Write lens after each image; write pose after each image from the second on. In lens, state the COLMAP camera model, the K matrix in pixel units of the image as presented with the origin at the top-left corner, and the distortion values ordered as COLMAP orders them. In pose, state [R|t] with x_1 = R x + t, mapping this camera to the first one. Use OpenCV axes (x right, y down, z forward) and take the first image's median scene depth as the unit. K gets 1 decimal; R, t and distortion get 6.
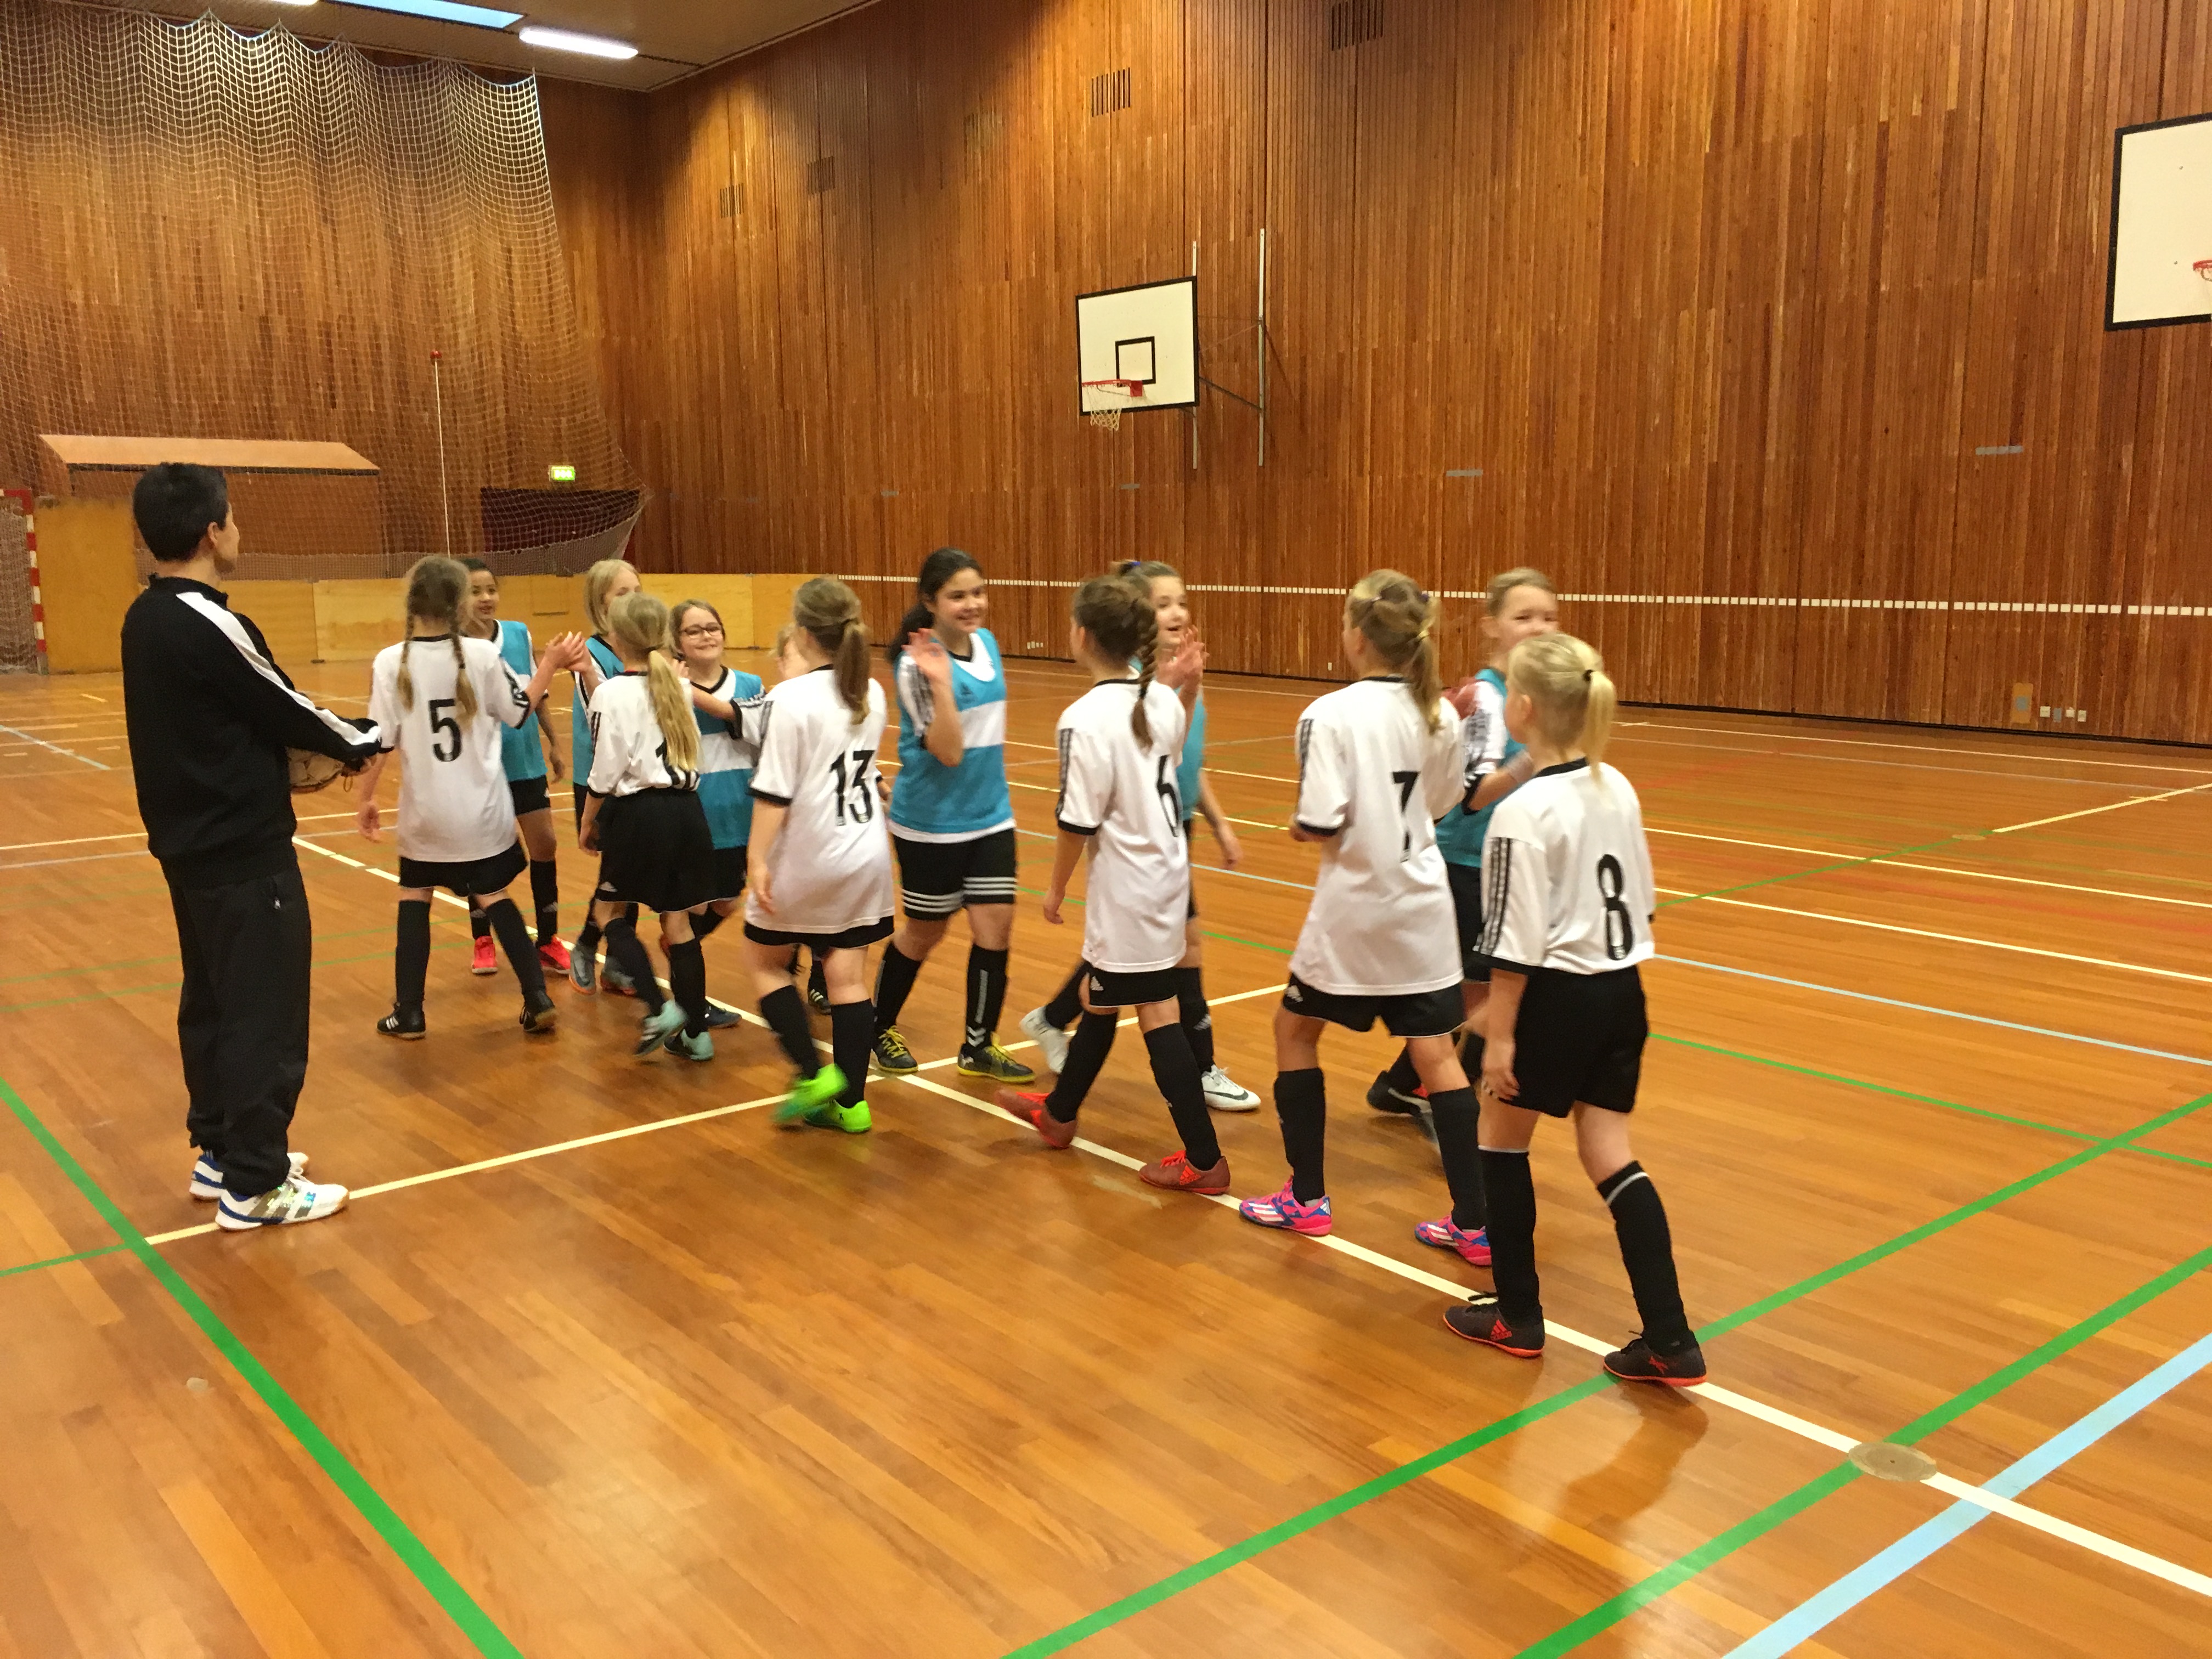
lens RADIAL K [[1869.3, 0, 1137.2], [0, 1869.3, 810.7], [0, 0, 1]] dist [0.074346, -0.138817]
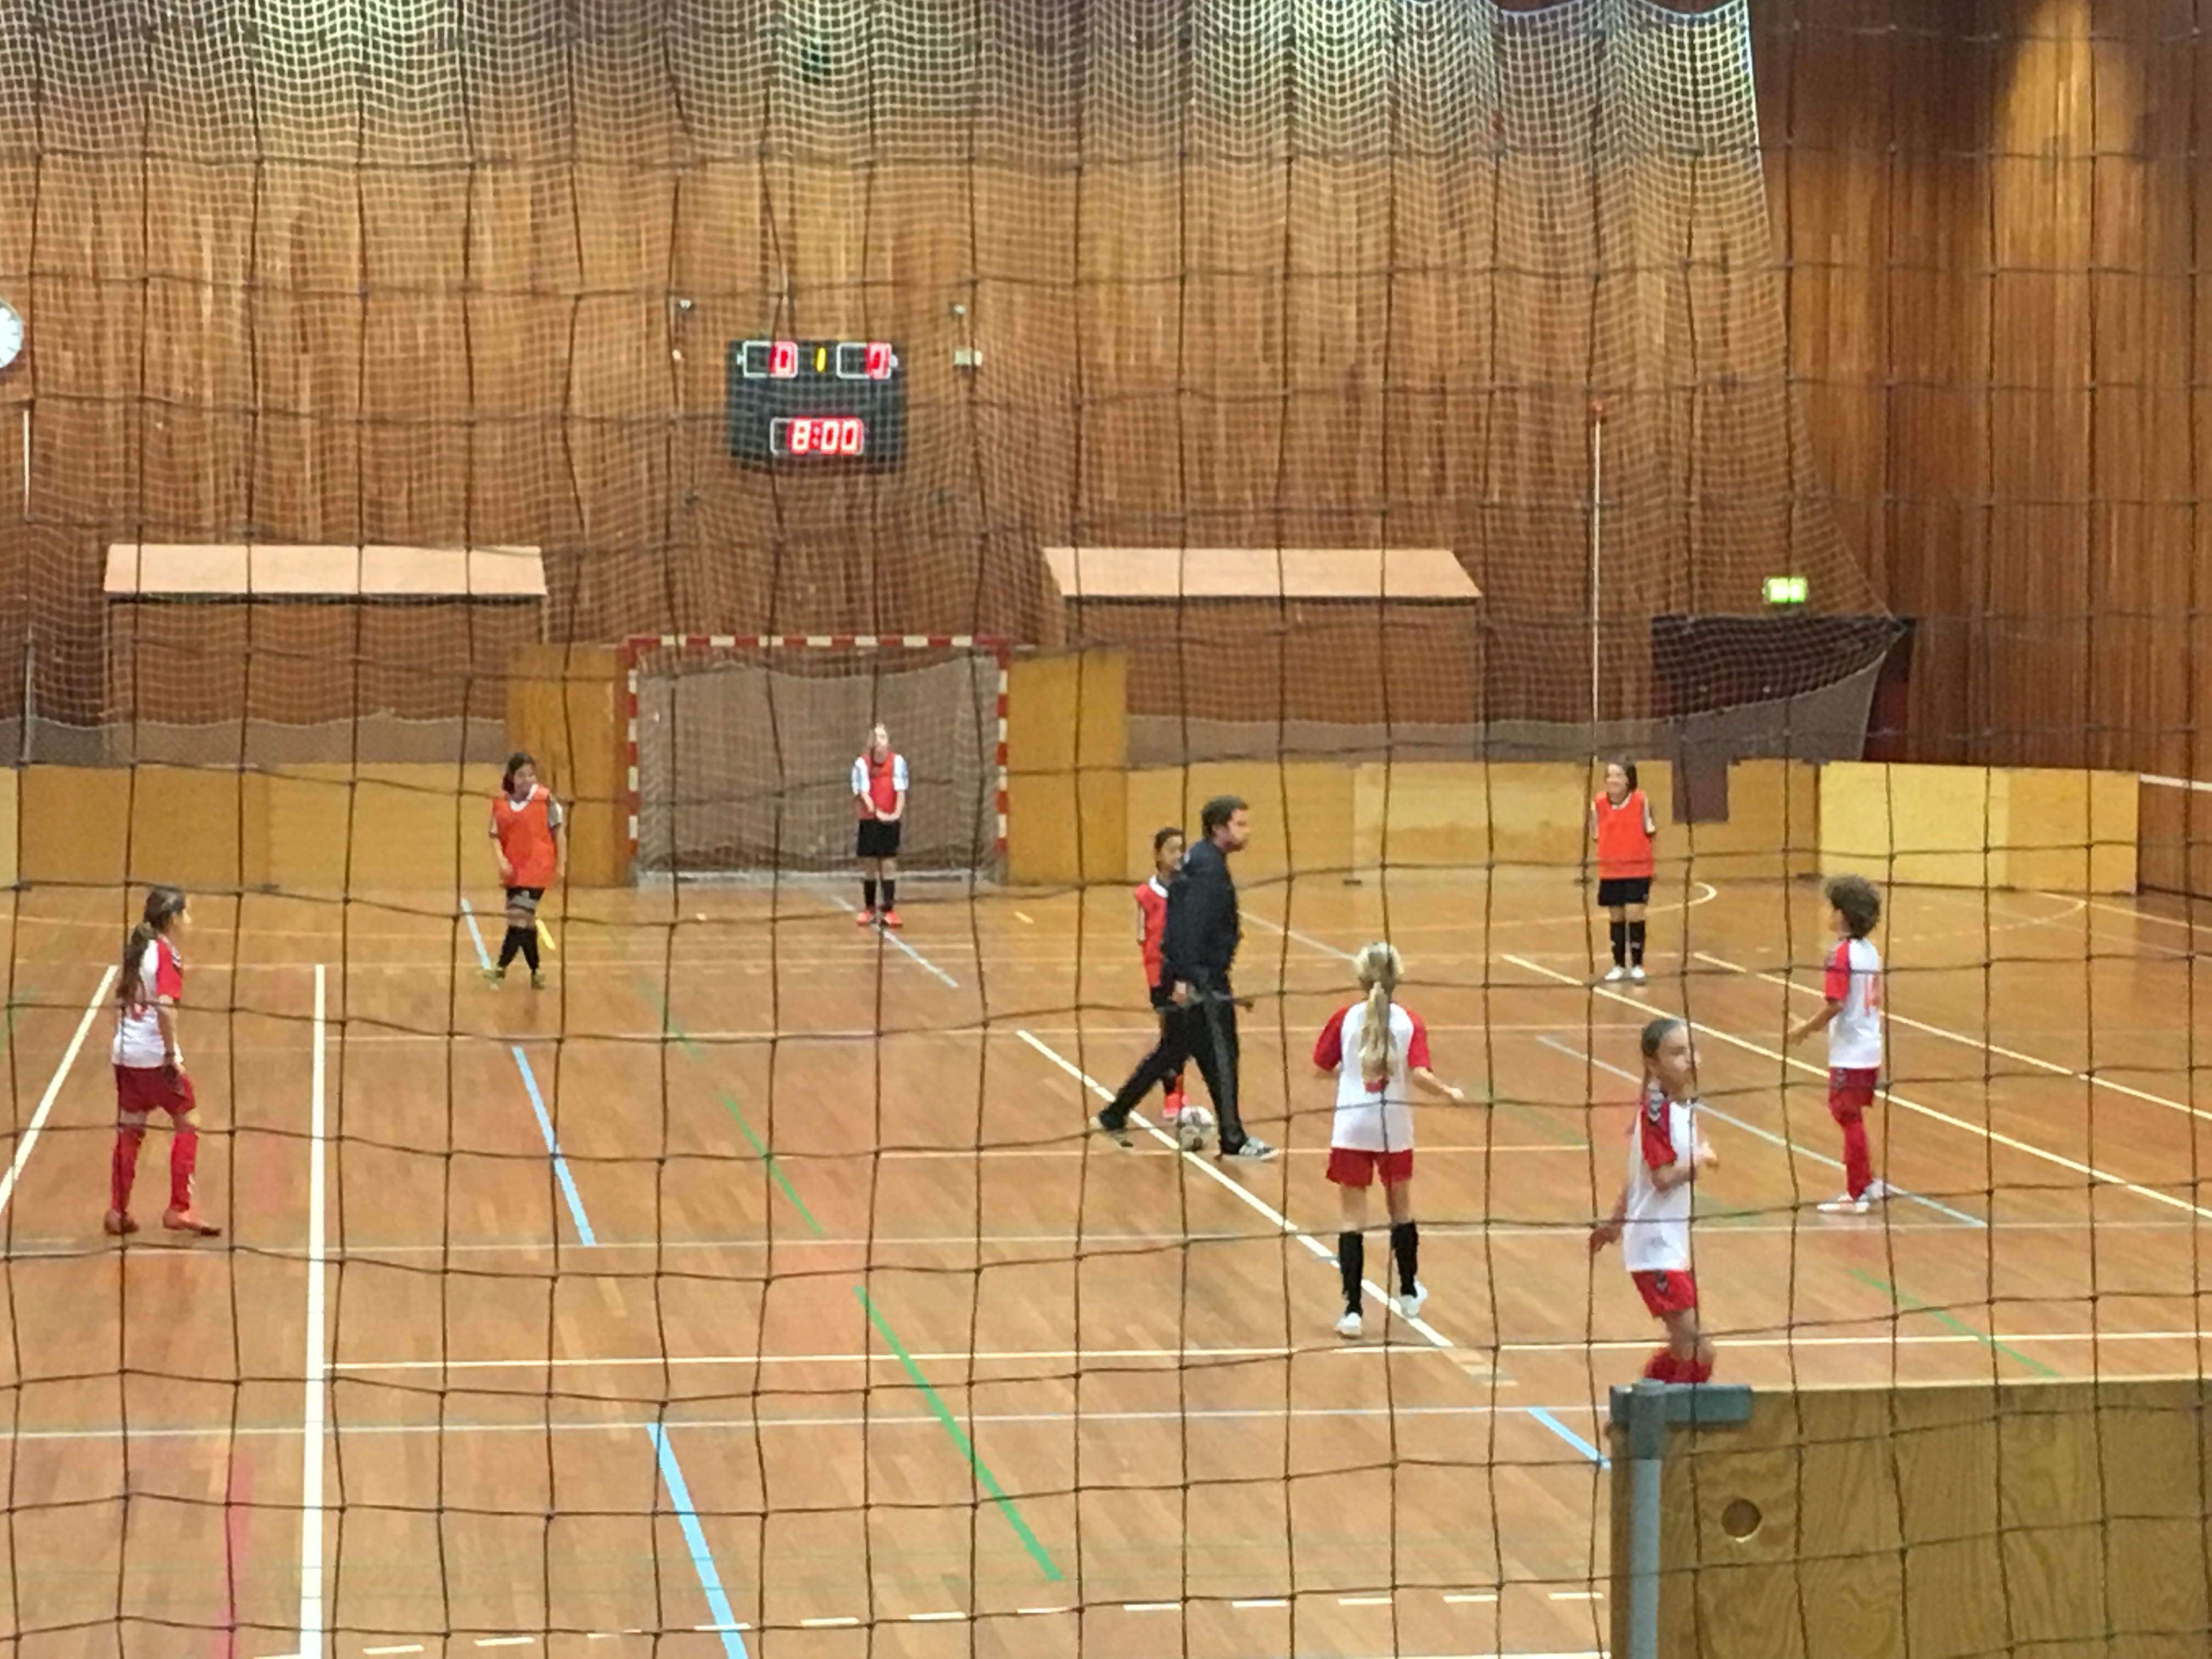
lens RADIAL K [[5562.7, 0, 1106.0], [0, 5562.7, 829.5], [0, 0, 1]] dist [0.091422, 0.360378]
pose [[0.846211, 0.036252, -0.531613, 0.528297], [-0.086850, 0.993725, -0.070482, 0.049064], [0.525722, 0.105813, 0.844050, -0.709073]]
